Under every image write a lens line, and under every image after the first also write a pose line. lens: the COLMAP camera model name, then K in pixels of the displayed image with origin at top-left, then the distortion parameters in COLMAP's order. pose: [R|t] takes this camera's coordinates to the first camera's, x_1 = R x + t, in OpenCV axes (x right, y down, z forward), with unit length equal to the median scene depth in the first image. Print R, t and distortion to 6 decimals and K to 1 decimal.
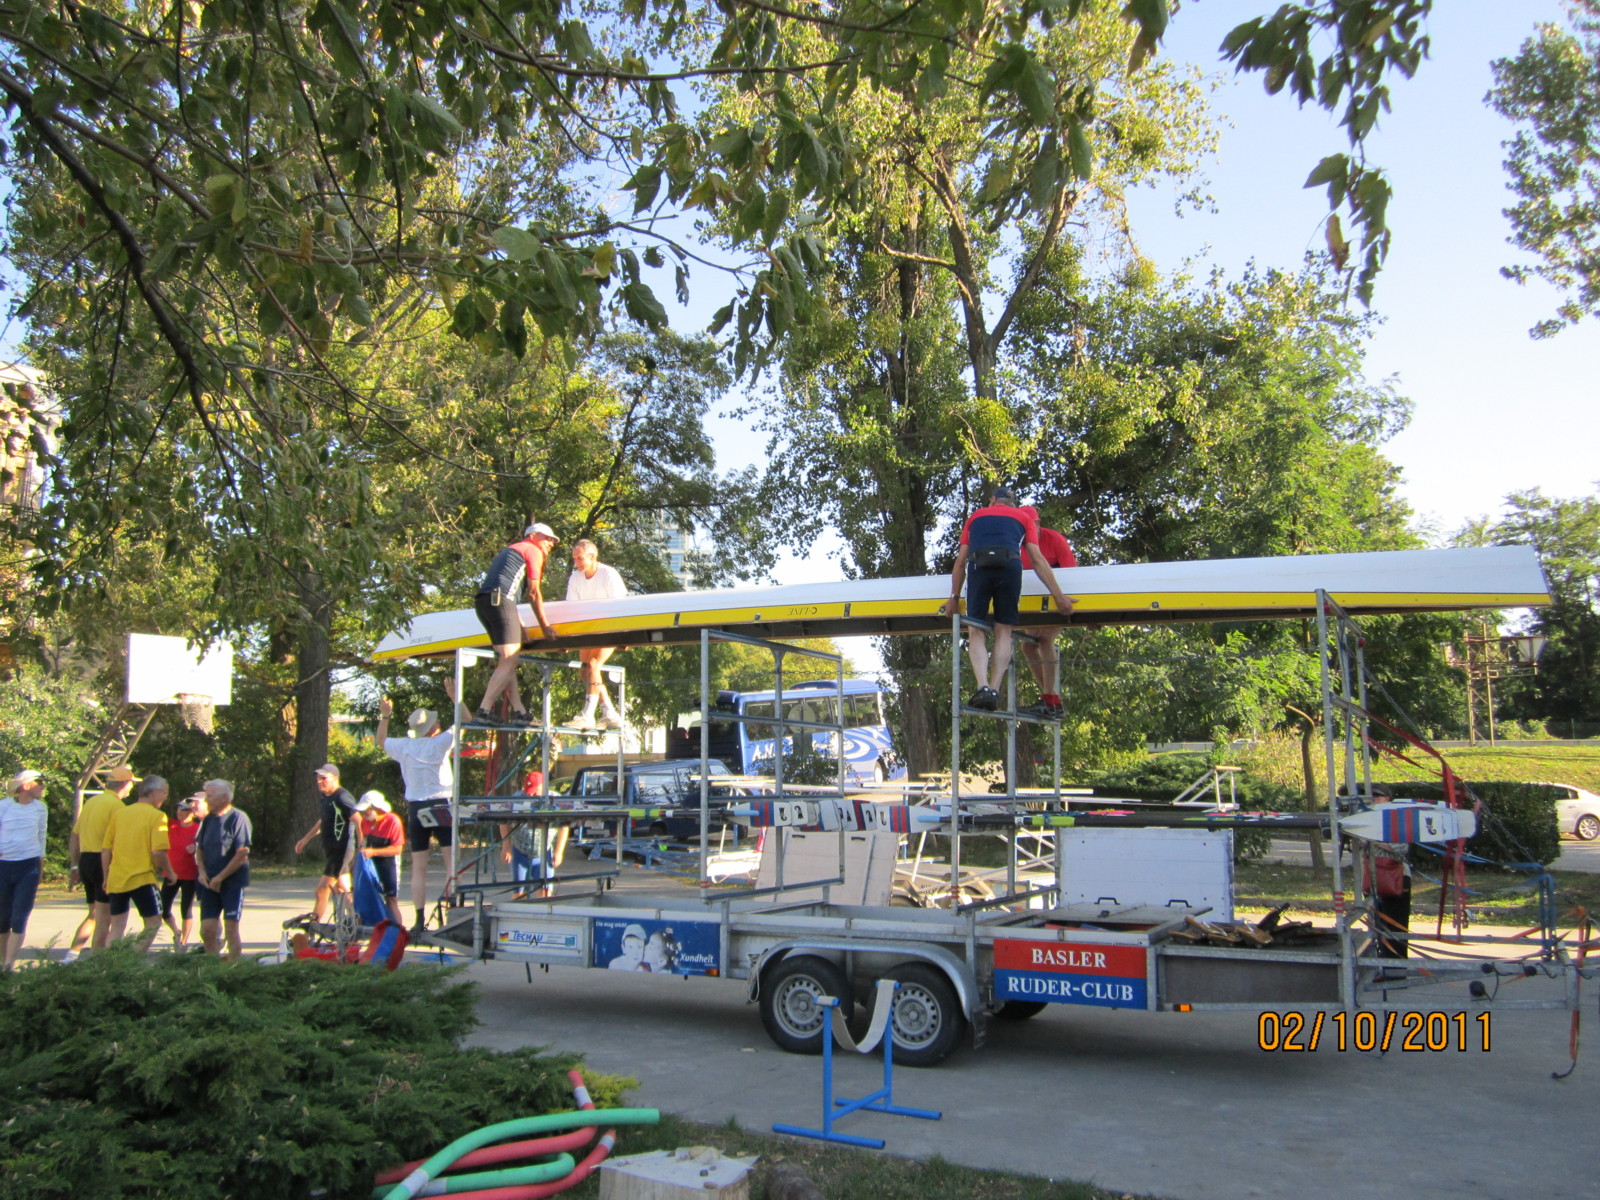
lens RADIAL K [[1328.0, 0, 805.9], [0, 1328.0, 593.8], [0, 0, 1]] dist [-0.049692, 0.013753]
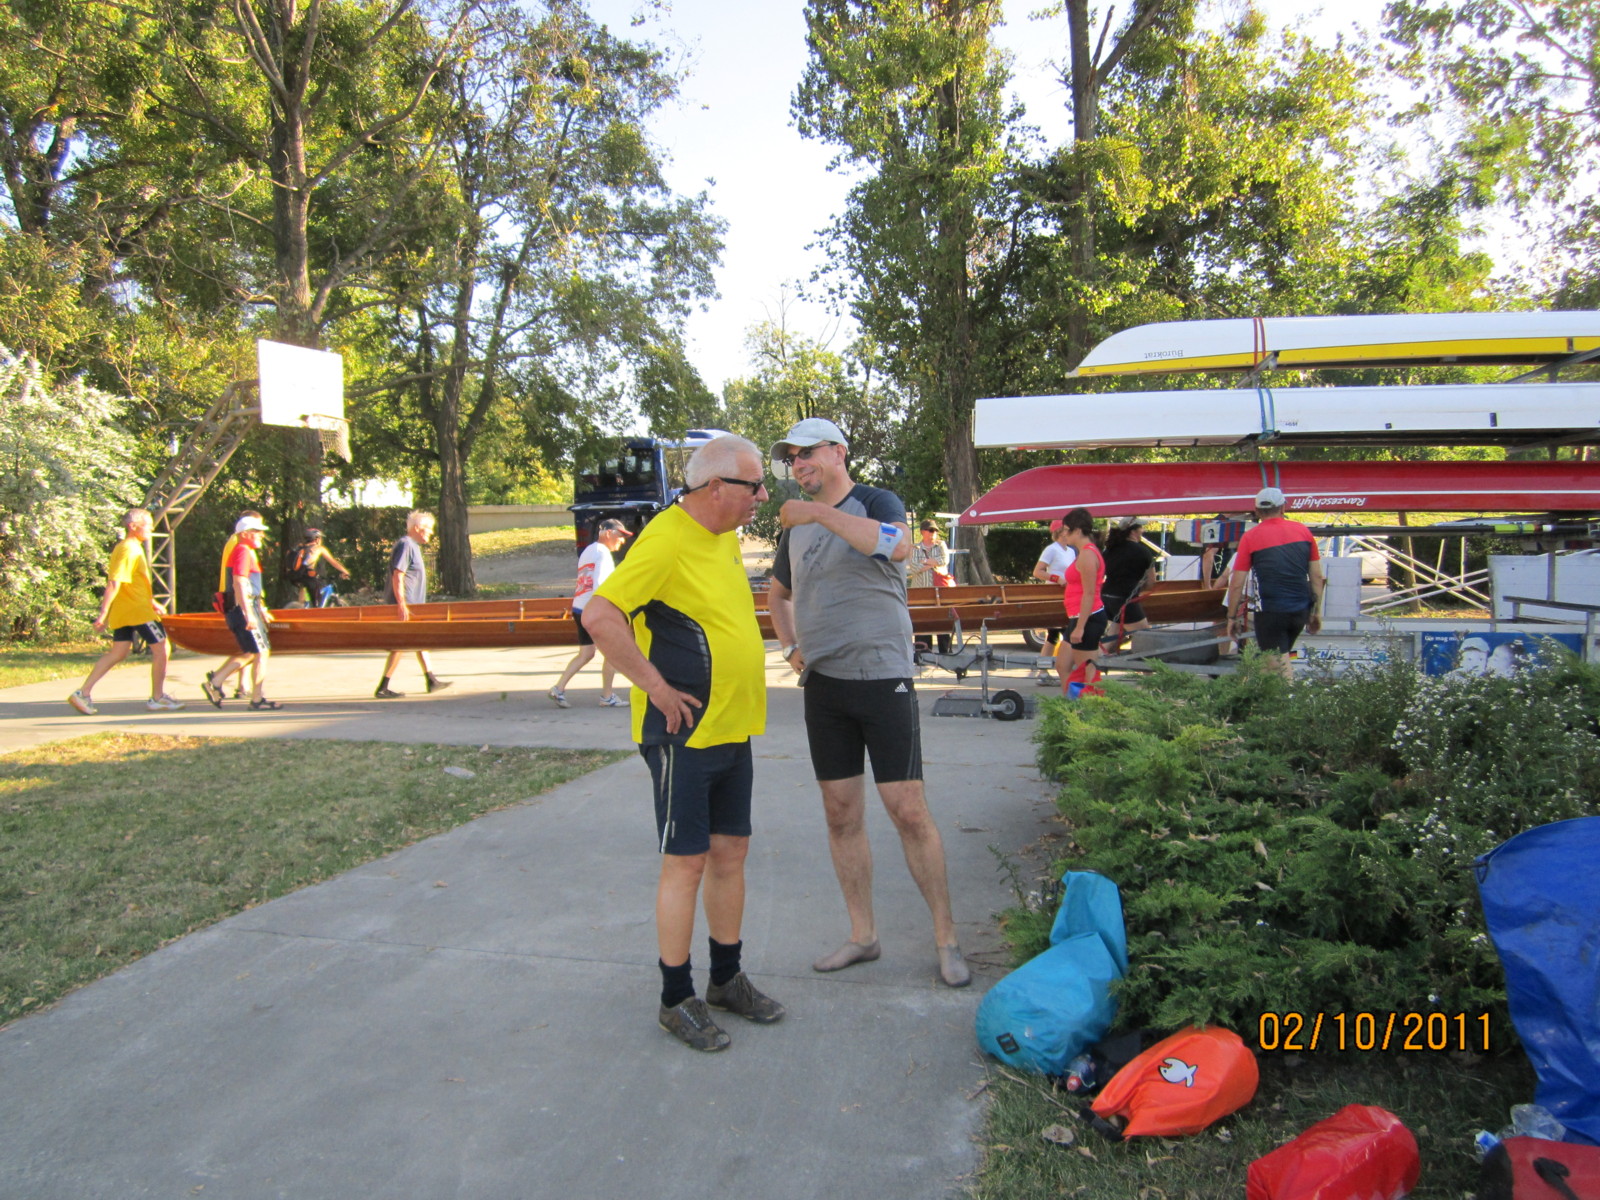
lens RADIAL K [[1328.0, 0, 805.9], [0, 1328.0, 593.8], [0, 0, 1]] dist [-0.049692, 0.013753]
pose [[0.952039, -0.013944, 0.305659, -0.772094], [-0.042790, 0.983077, 0.178127, 0.043249], [-0.302970, -0.182663, 0.935331, 0.159299]]
